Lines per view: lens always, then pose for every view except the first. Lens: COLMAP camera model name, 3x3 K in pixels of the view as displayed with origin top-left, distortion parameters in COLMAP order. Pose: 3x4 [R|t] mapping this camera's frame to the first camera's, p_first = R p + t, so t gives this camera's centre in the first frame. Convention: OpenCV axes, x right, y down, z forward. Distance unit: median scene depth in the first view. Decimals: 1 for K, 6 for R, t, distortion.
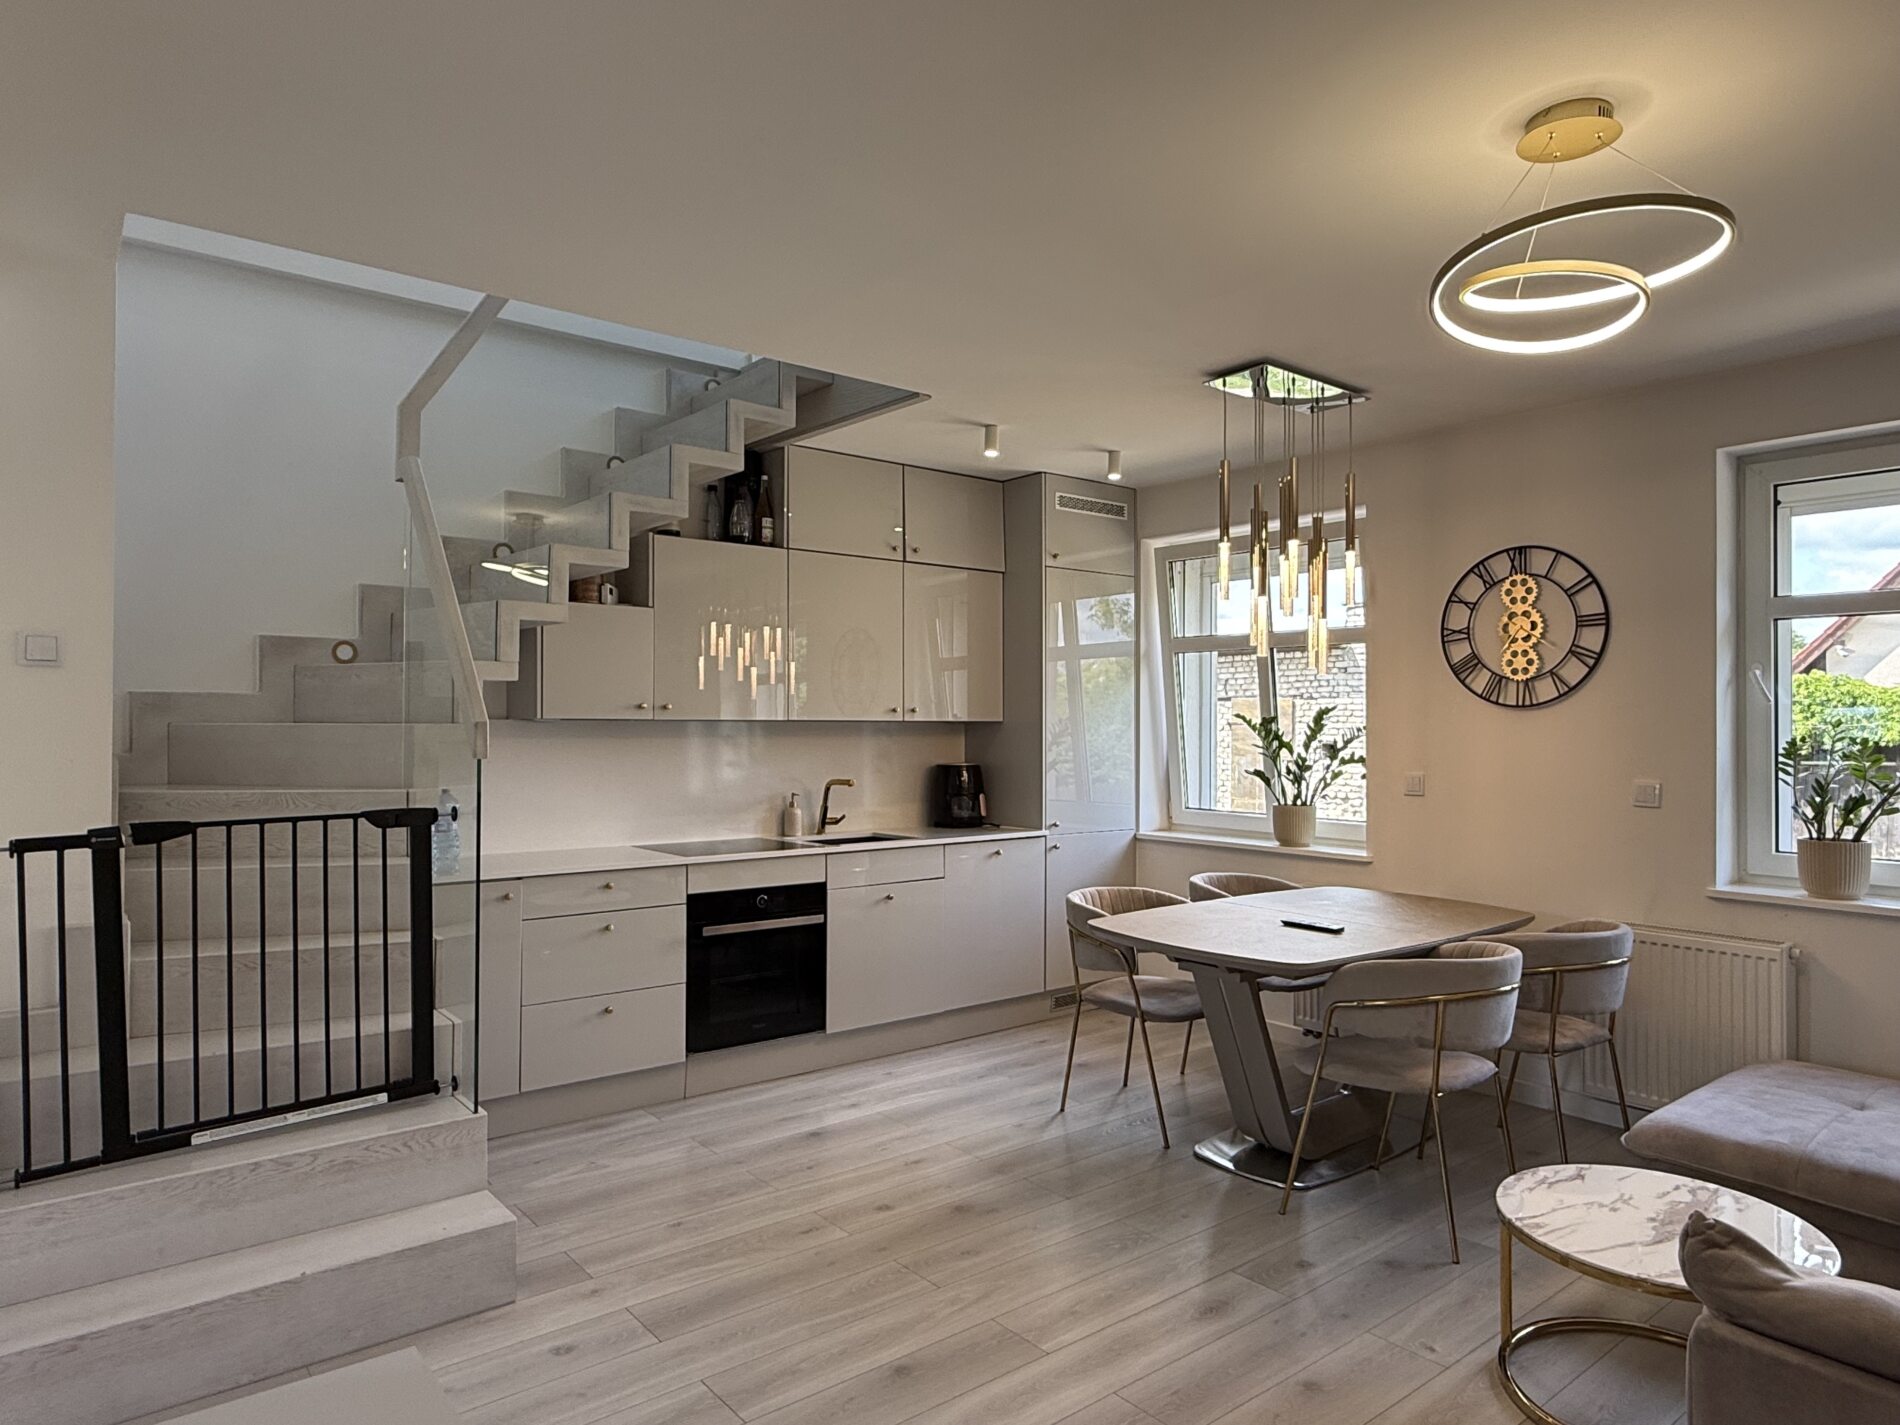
lens RADIAL K [[1169.8, 0, 946.1], [0, 1169.8, 713.2], [0, 0, 1]] dist [-0.001159, 0.000154]
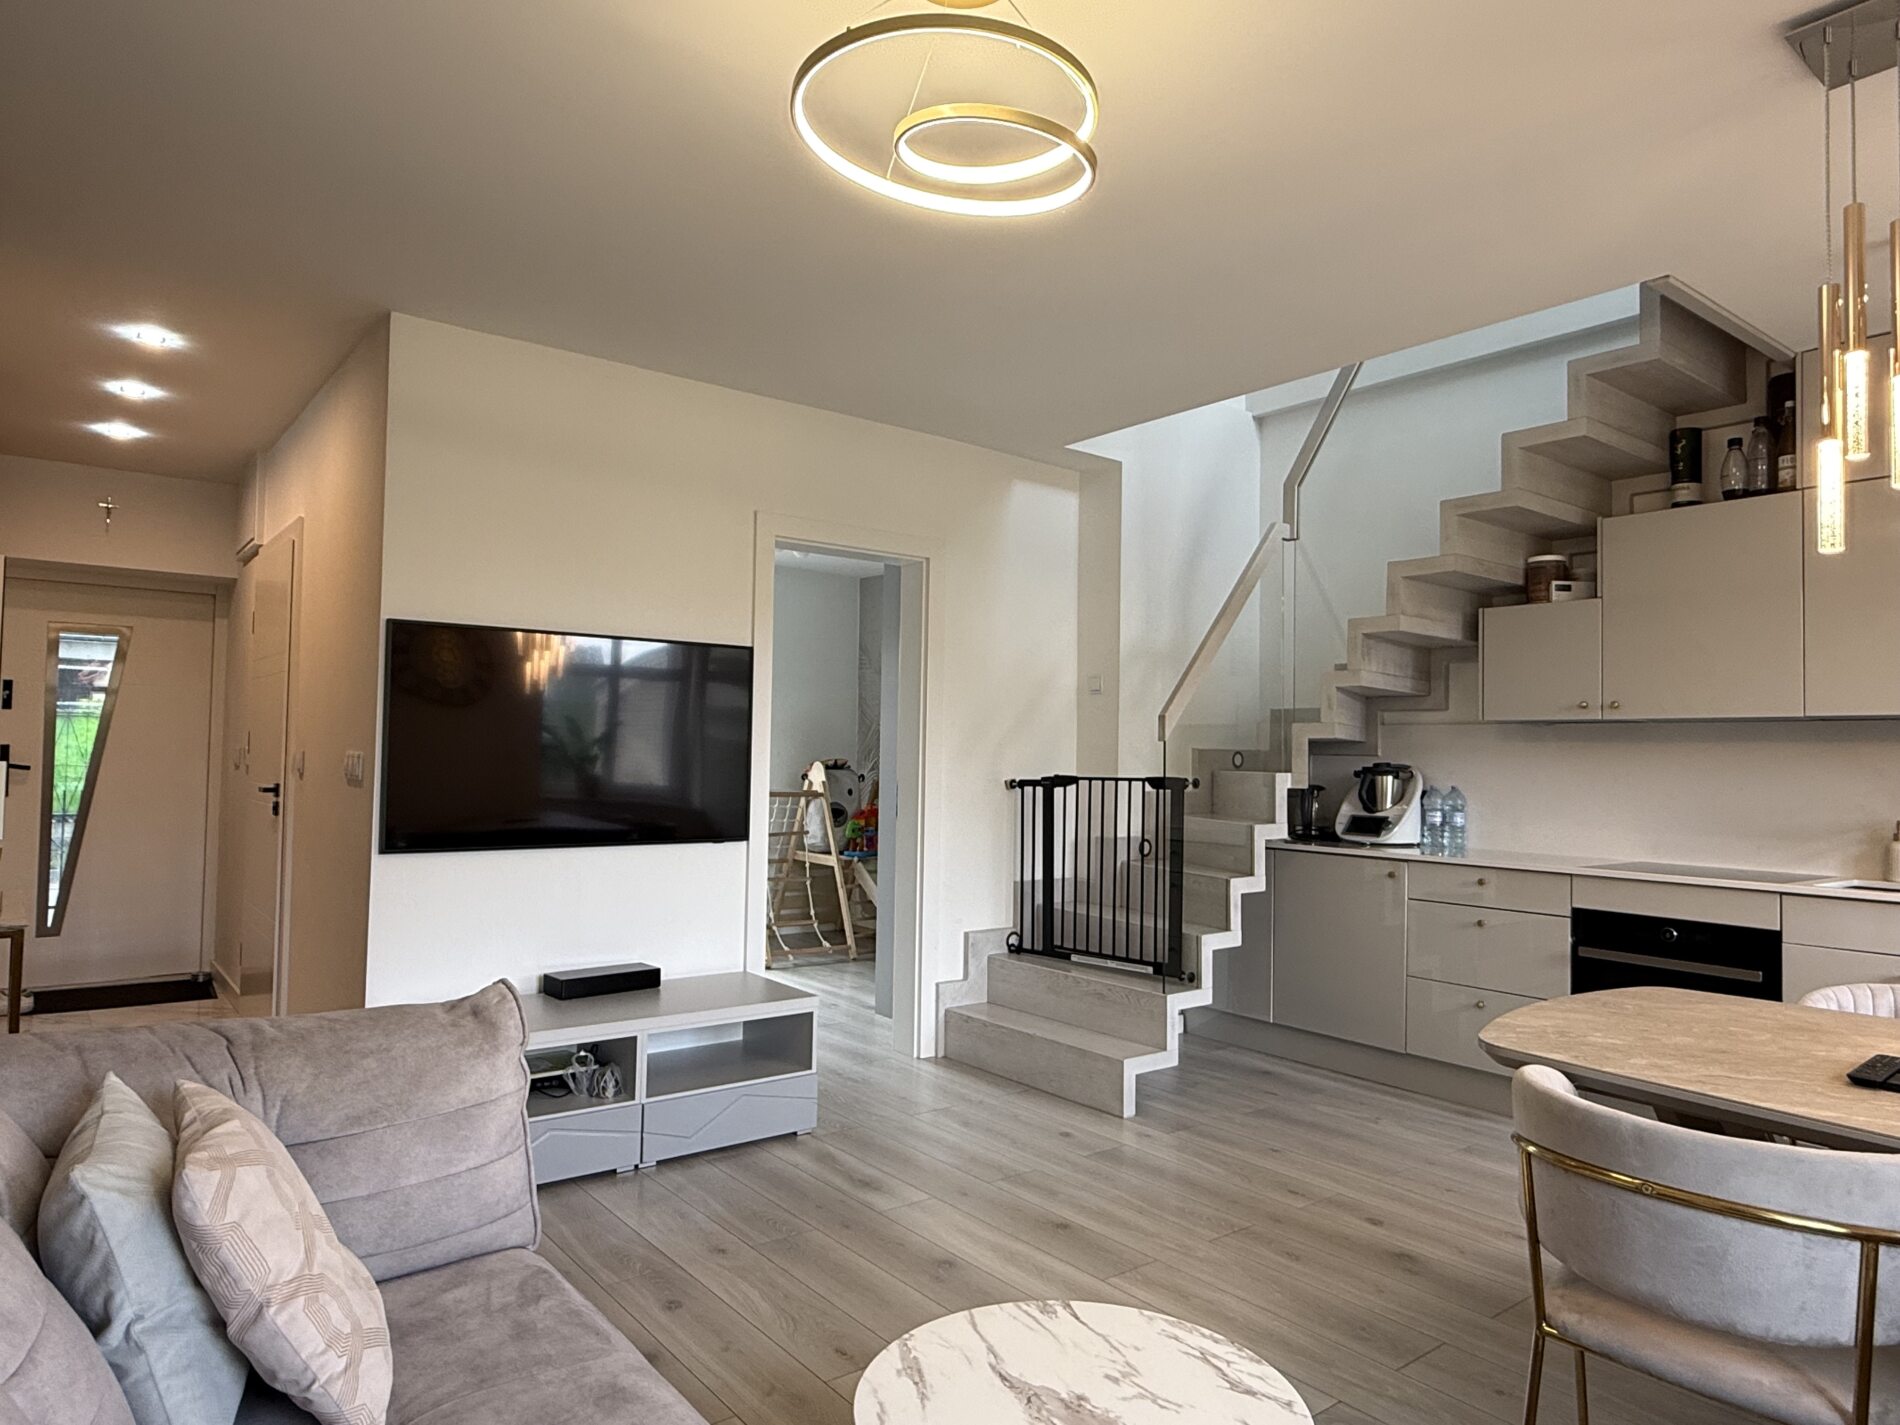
lens RADIAL K [[1185.1, 0, 946.6], [0, 1185.1, 713.1], [0, 0, 1]] dist [0.000744, 0.000621]
pose [[-0.016711, -0.040955, -0.999021, 0.723570], [-0.009231, 0.999124, -0.040805, 0.045692], [0.999818, 0.008540, -0.017075, 0.528337]]
